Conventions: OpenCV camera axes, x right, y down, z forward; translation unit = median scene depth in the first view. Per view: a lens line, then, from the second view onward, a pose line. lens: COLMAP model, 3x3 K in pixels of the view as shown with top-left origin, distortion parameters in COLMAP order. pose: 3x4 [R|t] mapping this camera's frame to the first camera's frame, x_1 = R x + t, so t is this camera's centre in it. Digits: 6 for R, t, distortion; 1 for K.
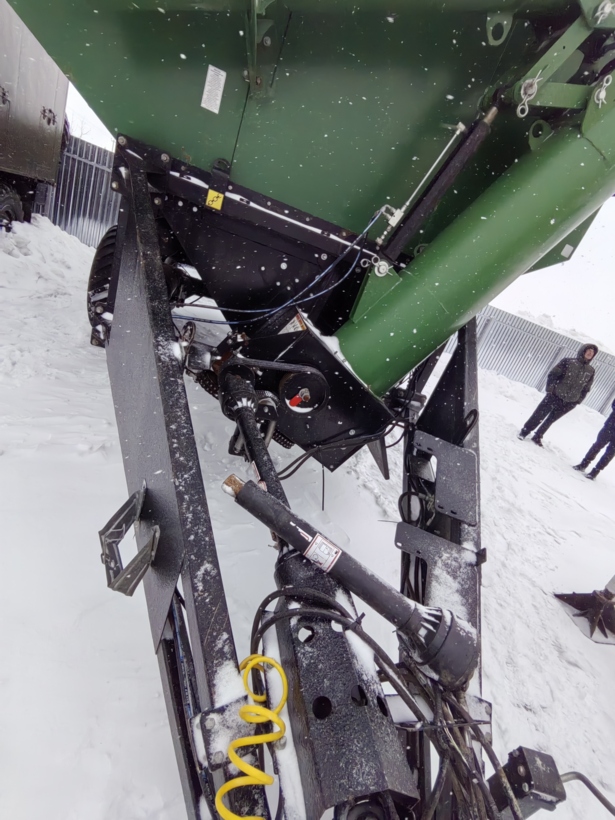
lens RADIAL K [[385.9, 0, 308.0], [0, 385.9, 411.9], [0, 0, 1]] dist [0.002805, -0.007839]
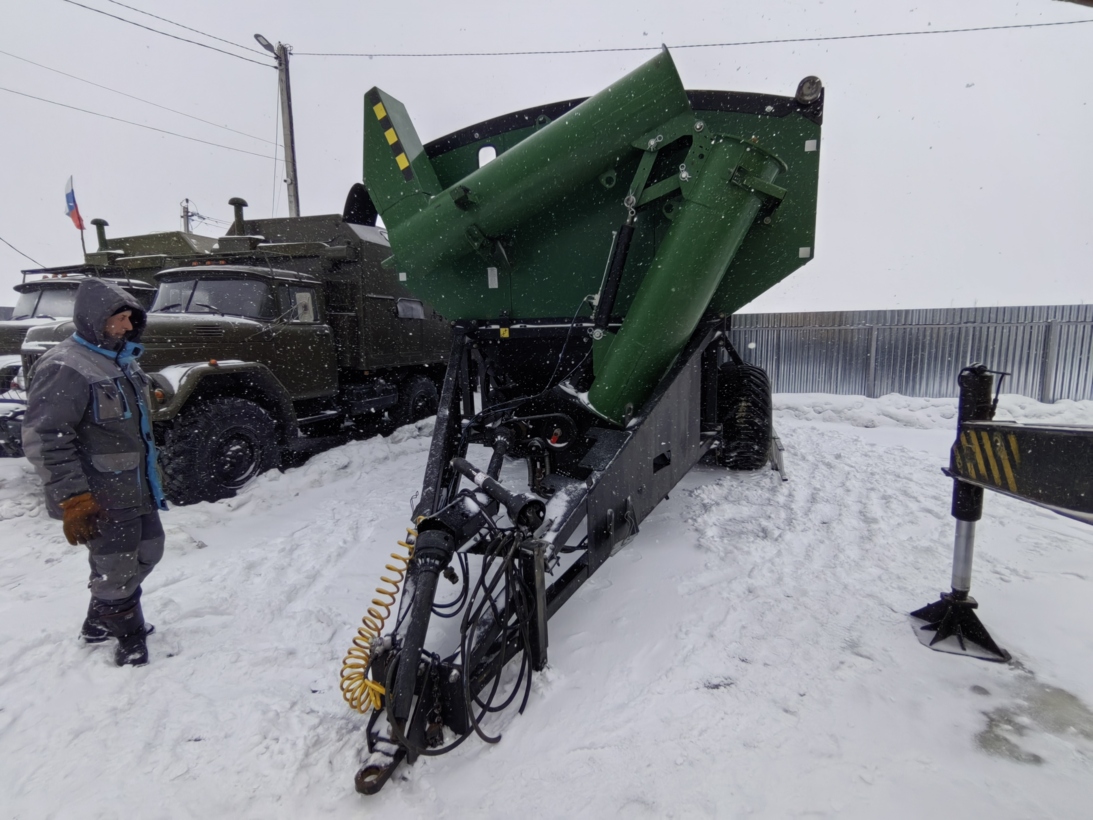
lens RADIAL K [[514.4, 0, 551.5], [0, 514.4, 409.2], [0, 0, 1]] dist [0.002805, -0.007839]
pose [[0.815879, -0.273973, -0.509196, 0.914710], [0.091328, 0.930627, -0.354389, 0.516749], [0.570965, 0.242635, 0.784301, -0.480063]]
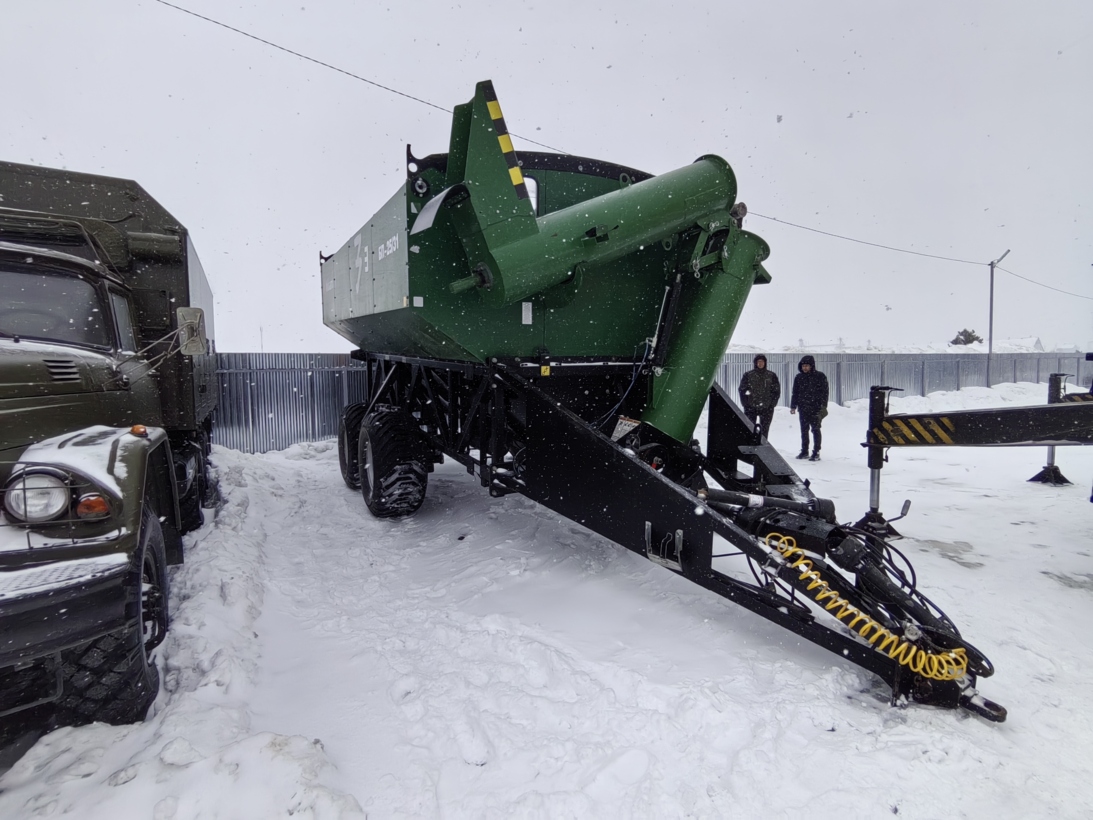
lens RADIAL K [[514.4, 0, 543.2], [0, 514.4, 408.4], [0, 0, 1]] dist [0.002805, -0.007839]
pose [[0.891307, -0.371186, 0.260370, -0.845161], [0.424623, 0.884704, -0.192340, -0.024281], [-0.158957, 0.281994, 0.946157, -0.907841]]
